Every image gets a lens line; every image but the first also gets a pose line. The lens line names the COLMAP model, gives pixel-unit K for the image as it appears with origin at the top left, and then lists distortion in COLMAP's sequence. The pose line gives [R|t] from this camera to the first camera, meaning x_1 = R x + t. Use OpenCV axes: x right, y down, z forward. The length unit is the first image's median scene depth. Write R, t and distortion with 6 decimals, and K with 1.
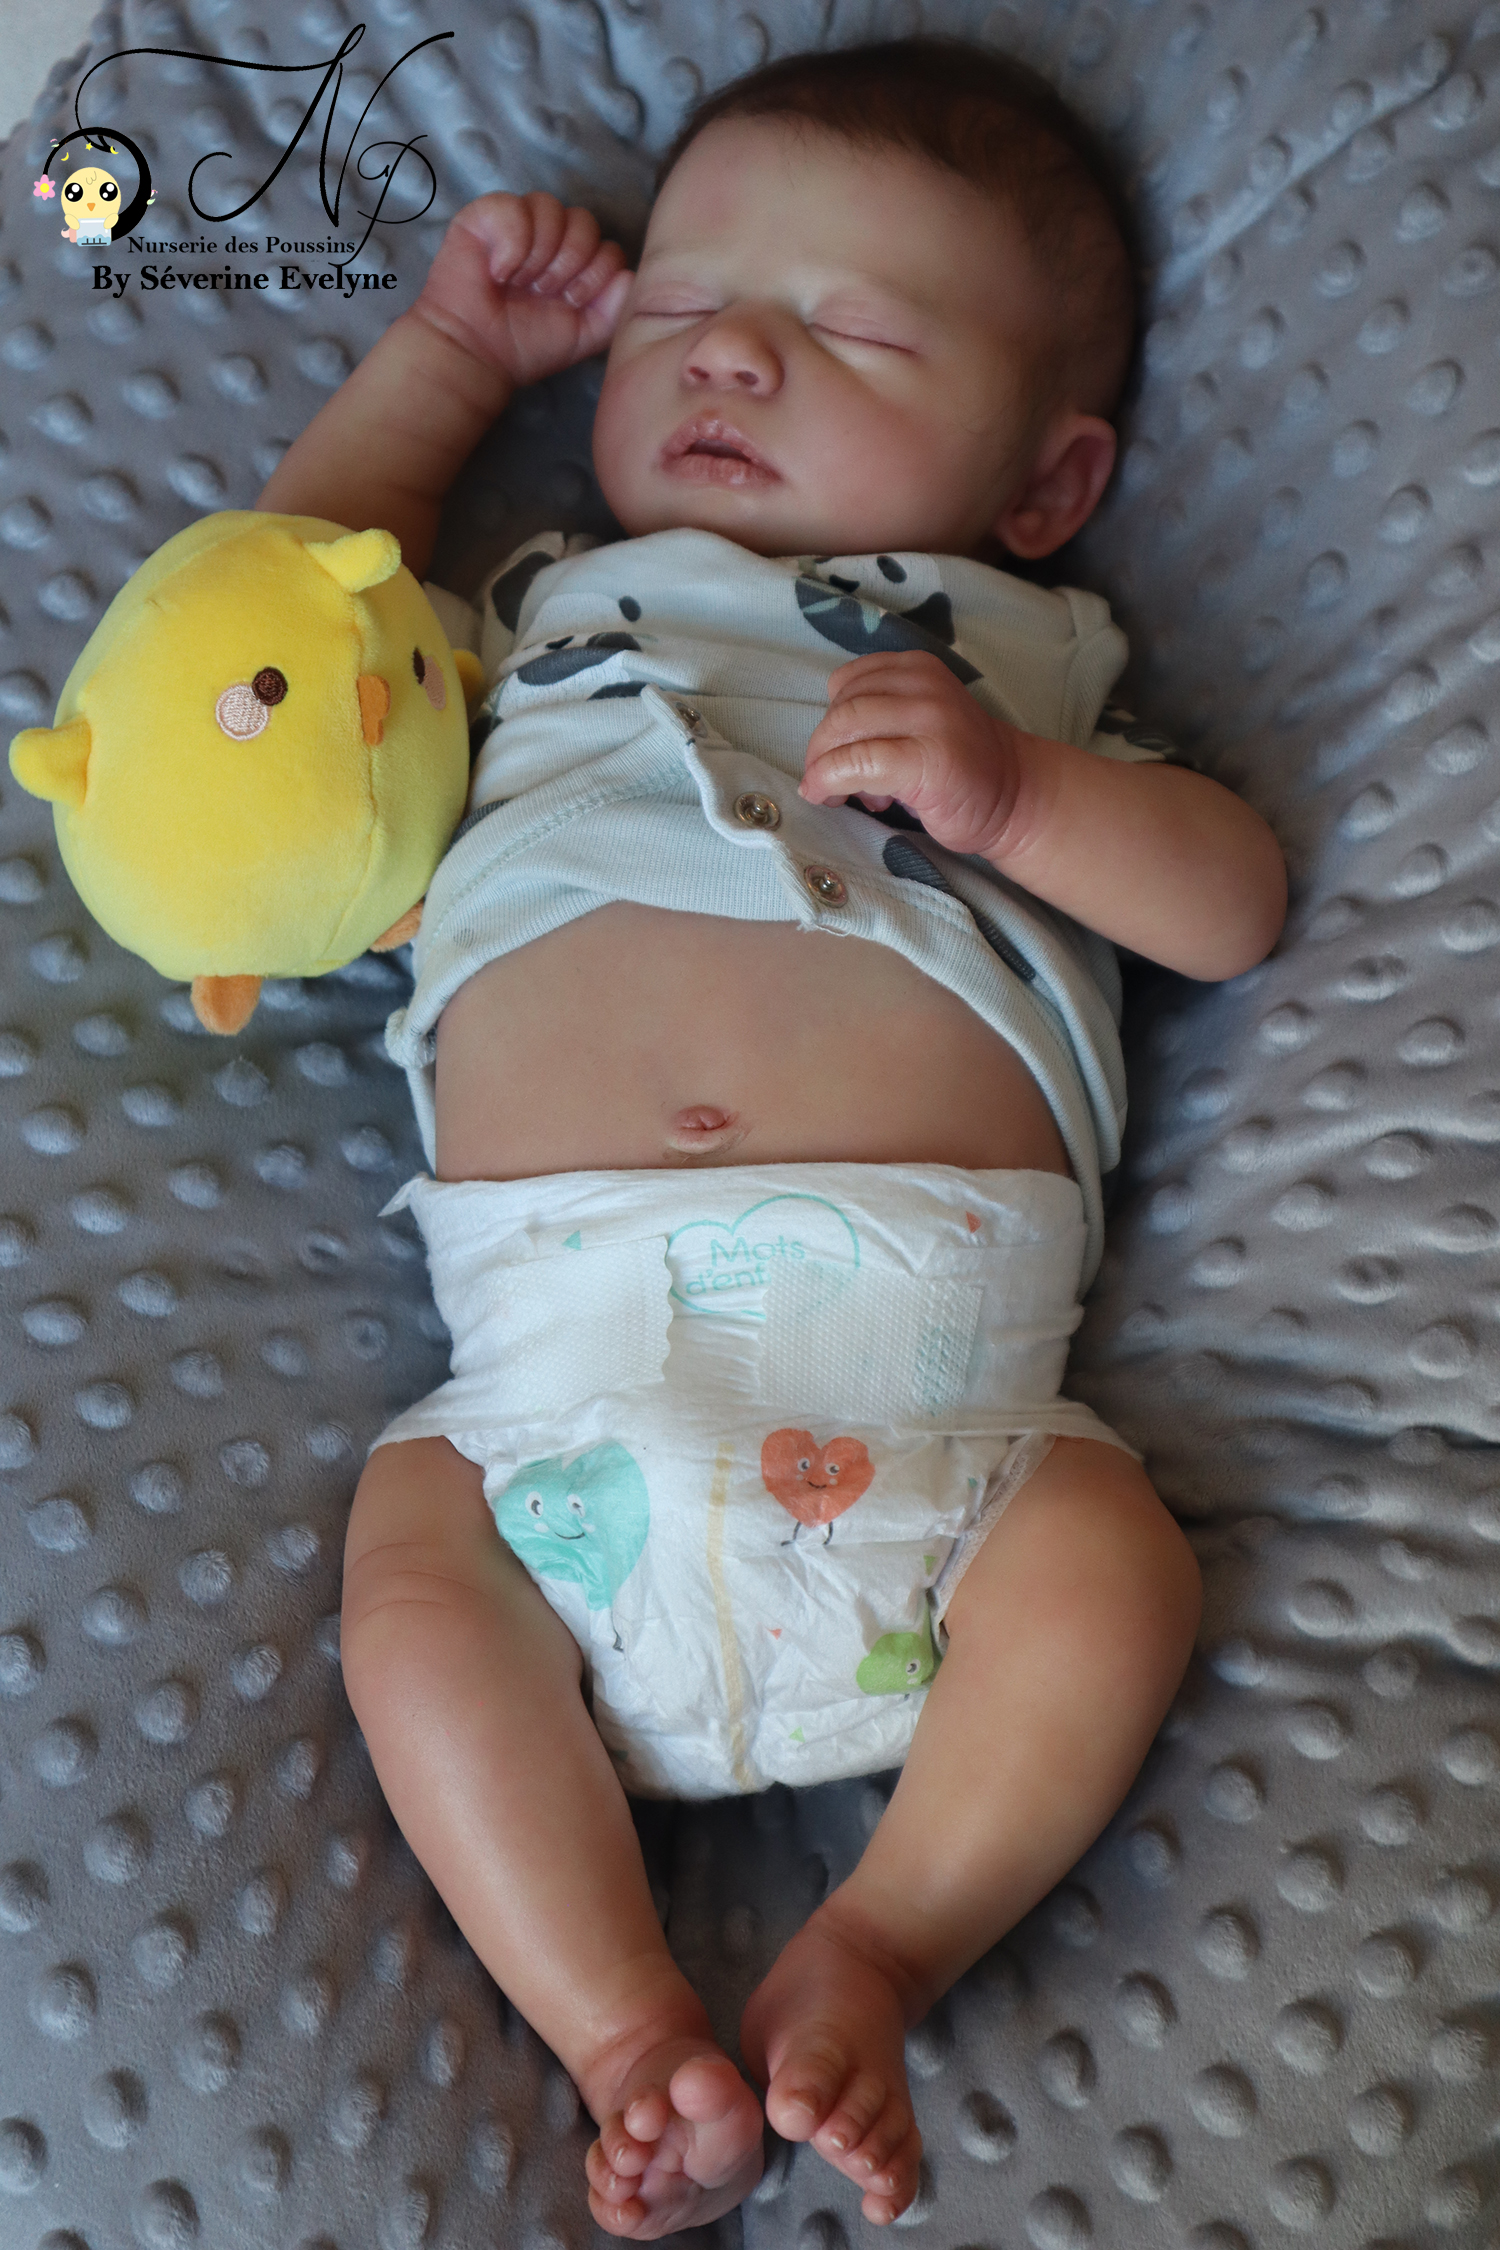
lens RADIAL K [[3407.7, 0, 687.2], [0, 3407.7, 1127.3], [0, 0, 1]] dist [0.060191, -0.095251]
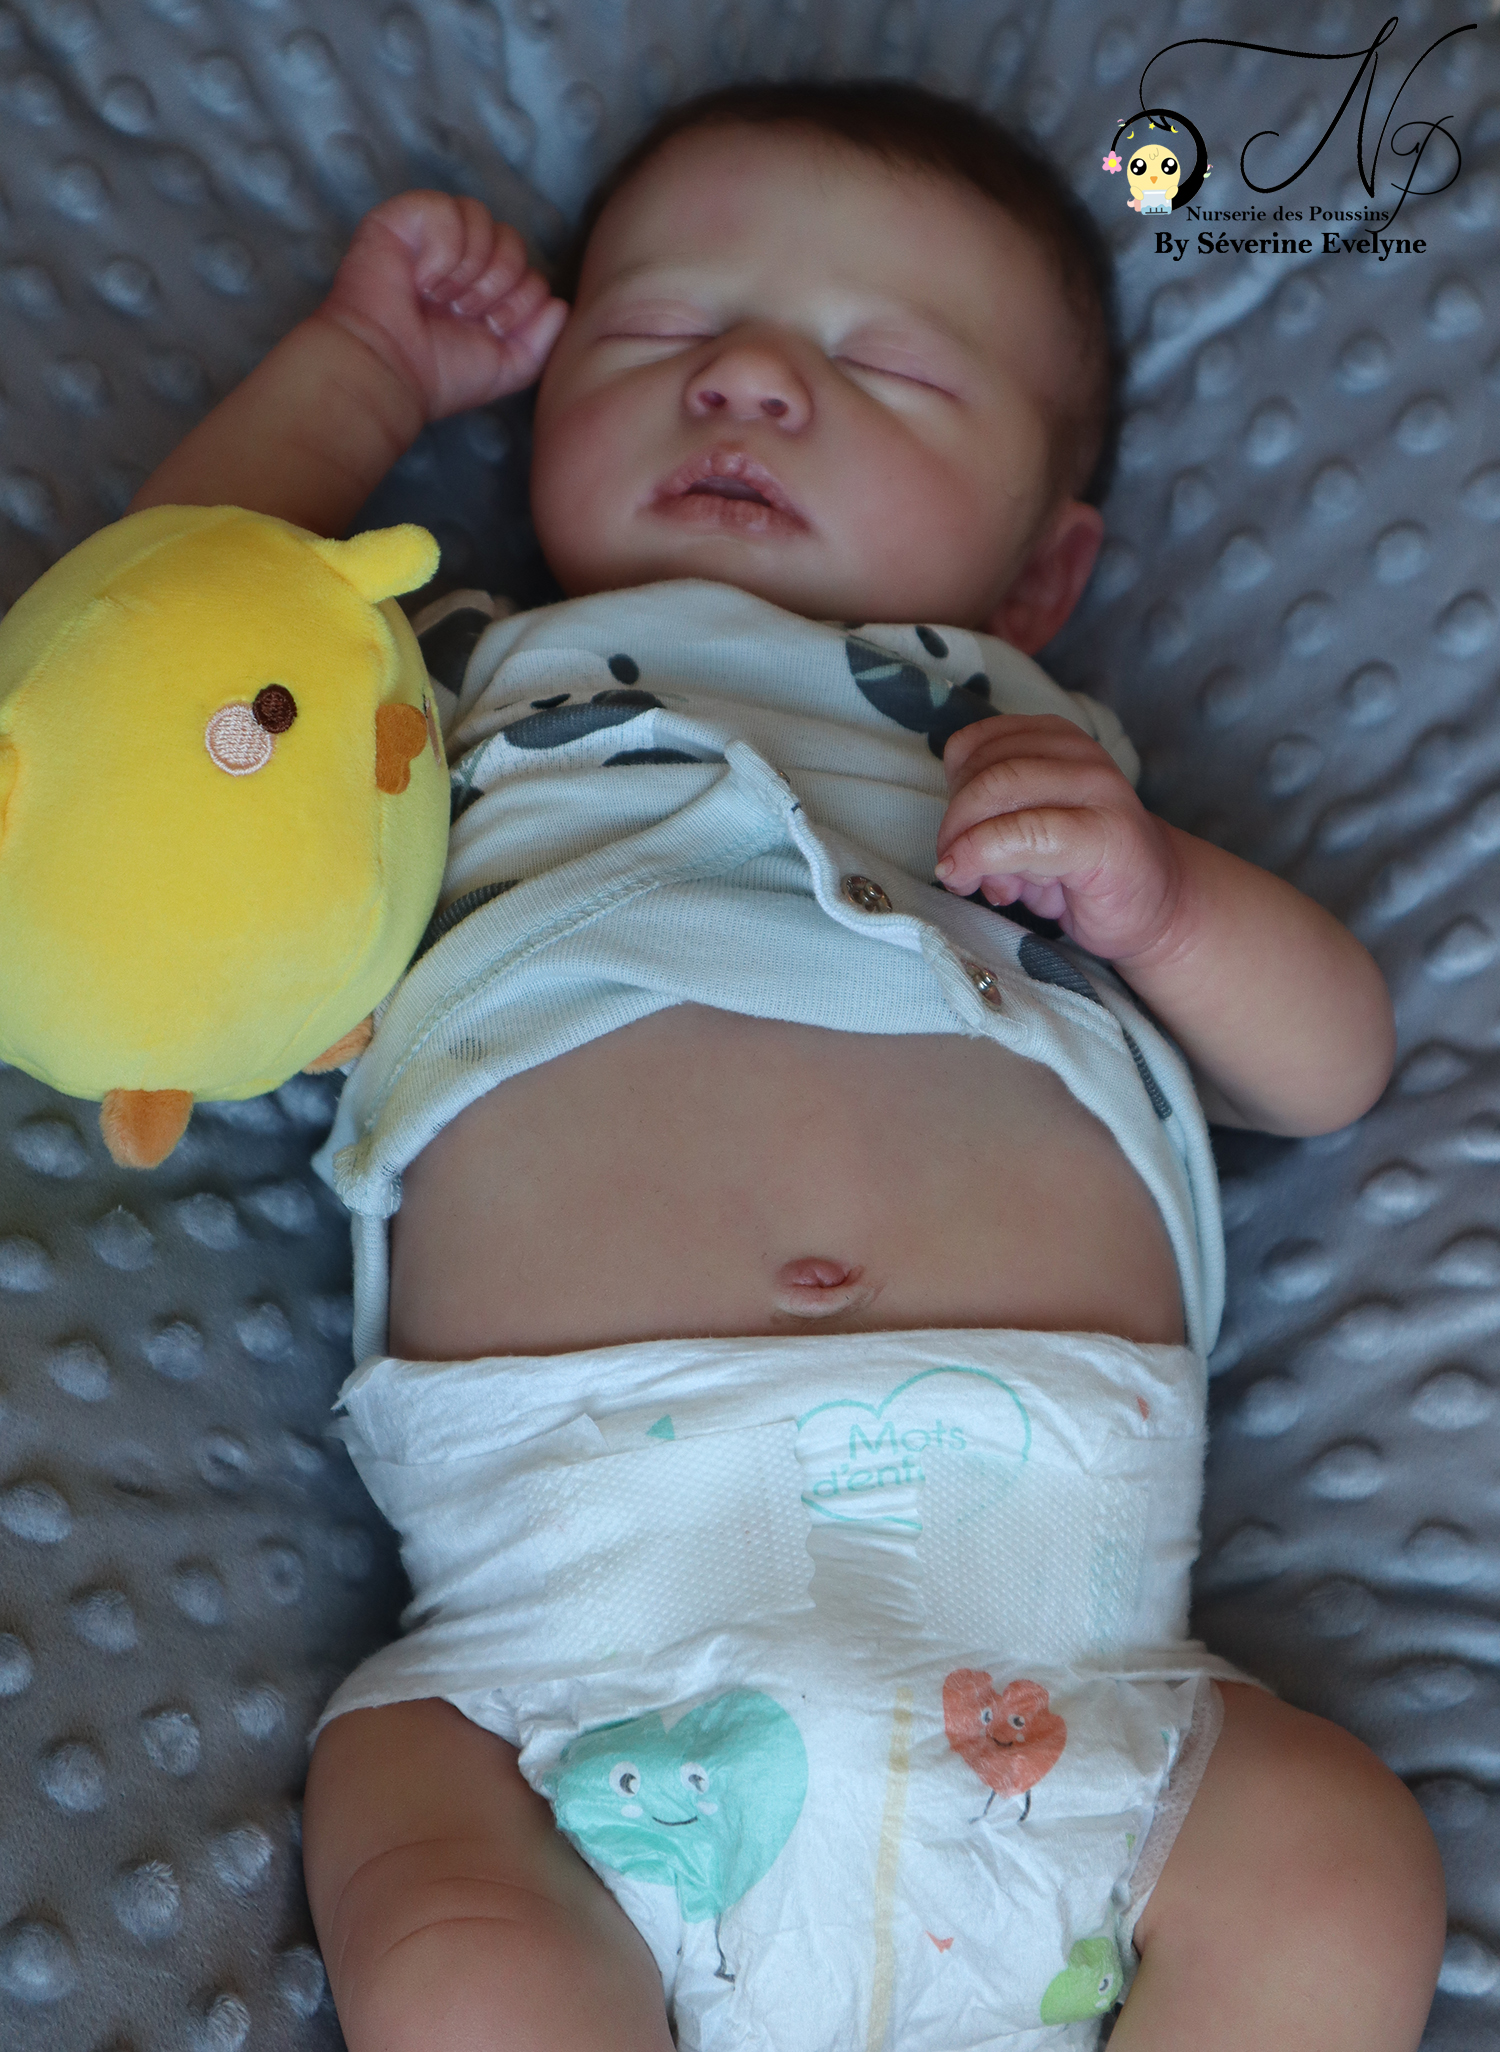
lens RADIAL K [[3372.2, 0, 710.8], [0, 3372.2, 942.0], [0, 0, 1]] dist [-0.012210, 0.653186]
pose [[0.960089, 0.043777, 0.276246, -0.234214], [-0.000063, 0.987709, -0.156303, 0.042907], [-0.279694, 0.150048, 0.948292, 0.248733]]
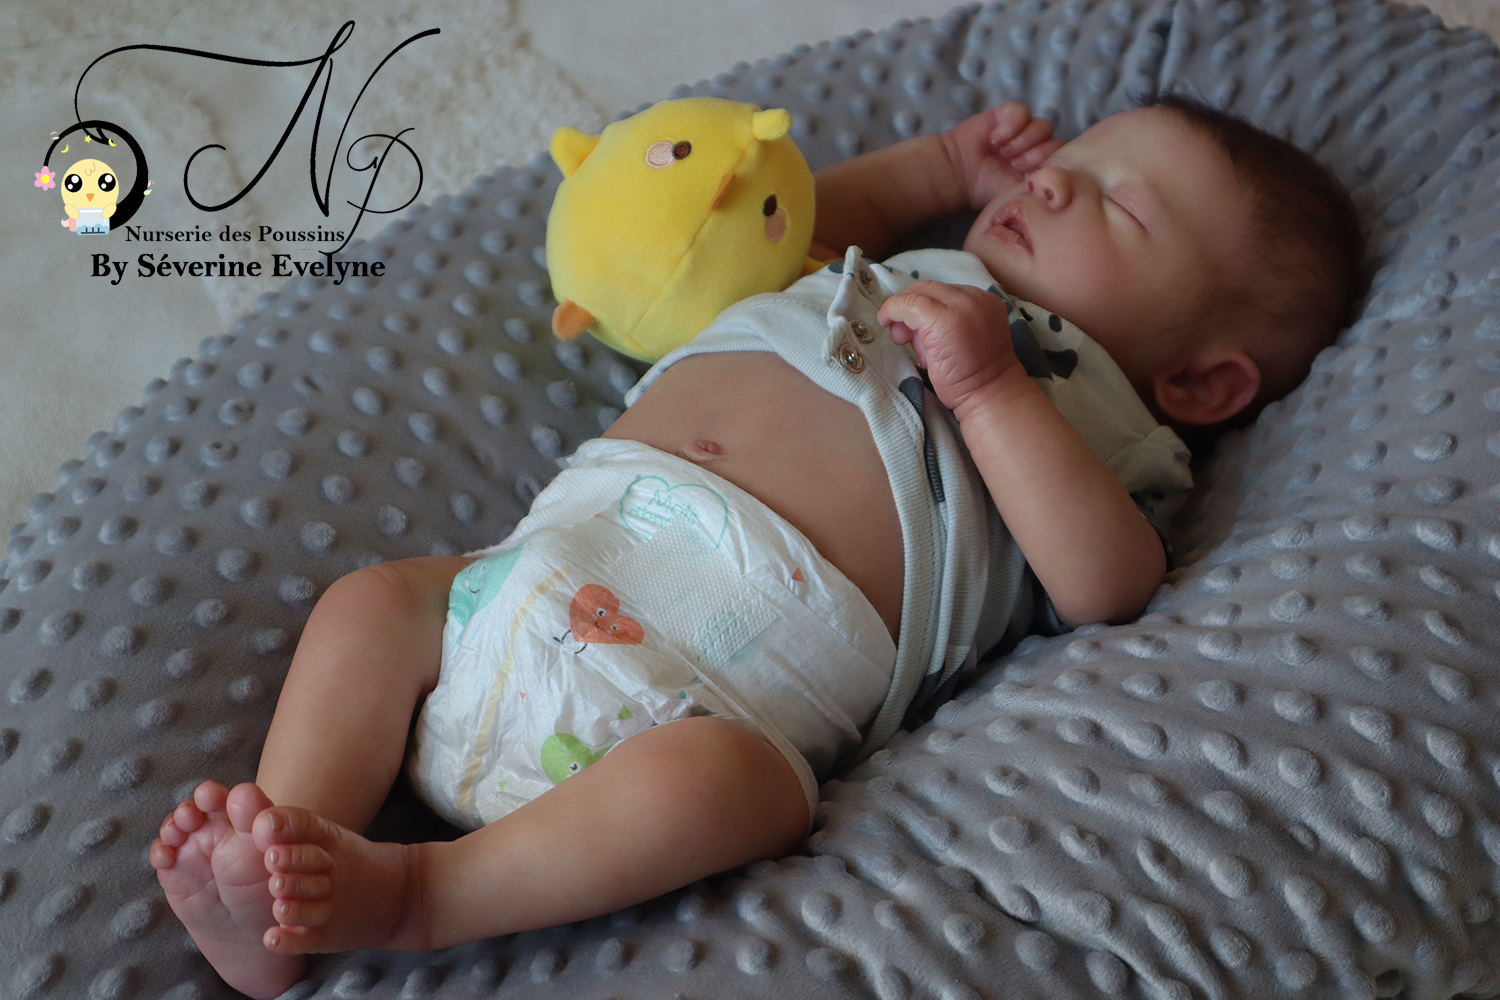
lens RADIAL K [[2238.7, 0, 750.0], [0, 2238.7, 500.0], [0, 0, 1]] dist [0.019698, 0.076881]
pose [[0.752652, 0.471505, -0.459563, 0.496811], [-0.616792, 0.749152, -0.241534, 0.249782], [0.230398, 0.465246, 0.854671, 0.127289]]
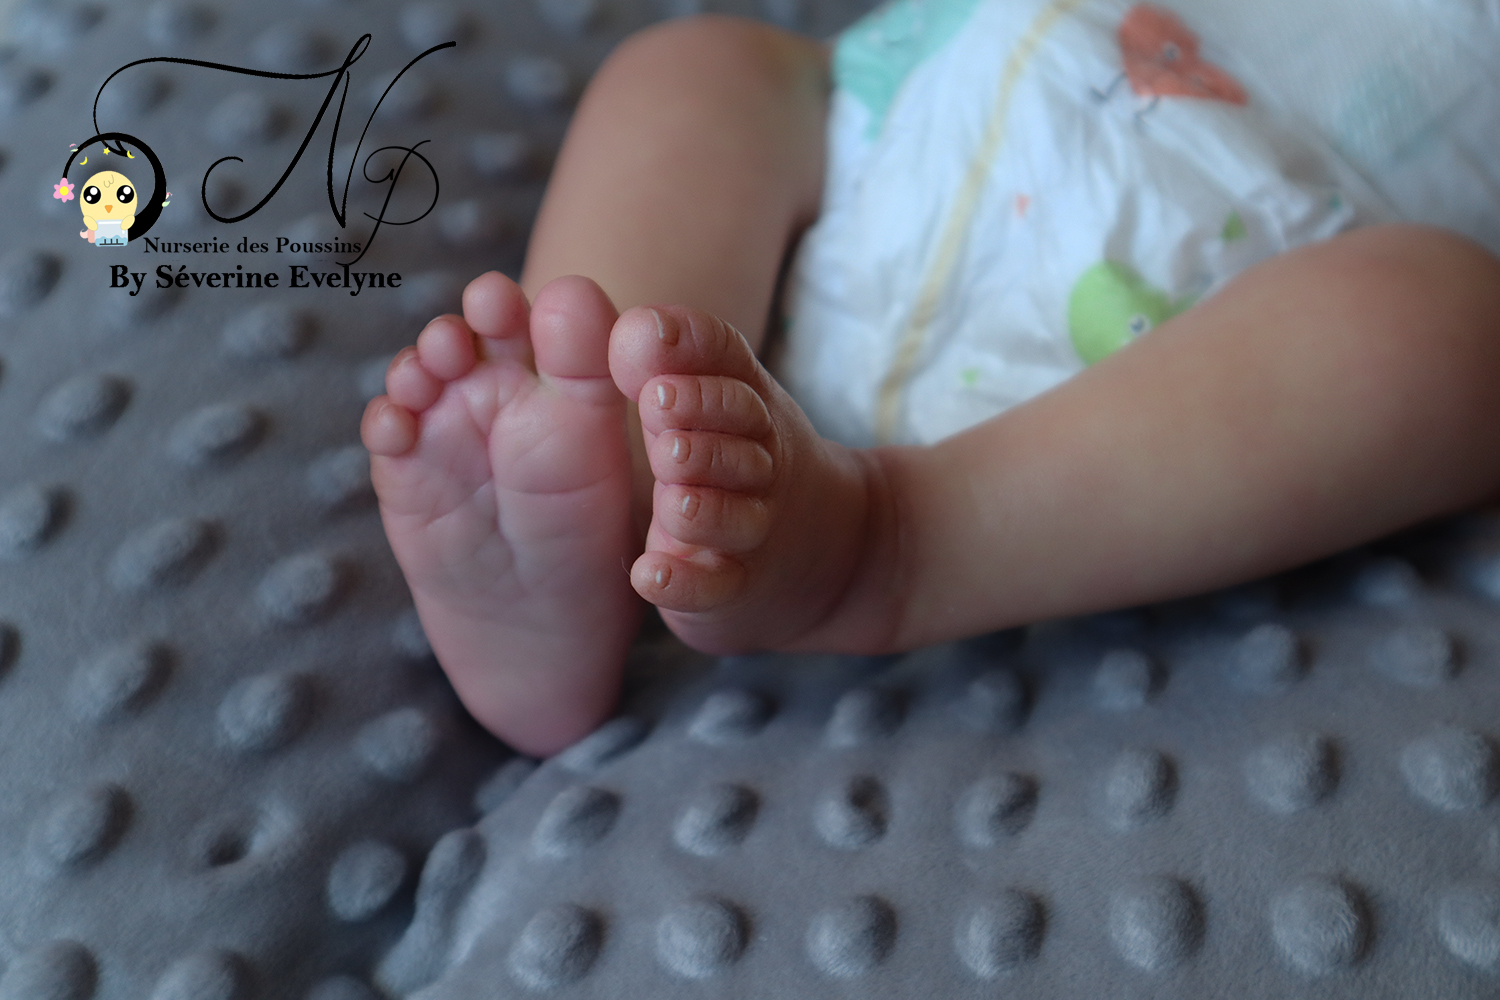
lens RADIAL K [[2238.7, 0, 750.0], [0, 2238.7, 500.0], [0, 0, 1]] dist [0.019698, 0.076881]
pose [[0.763512, 0.490328, -0.420272, 0.225174], [-0.621059, 0.735890, -0.269726, 0.367523], [0.177019, 0.466953, 0.866383, 0.536916]]
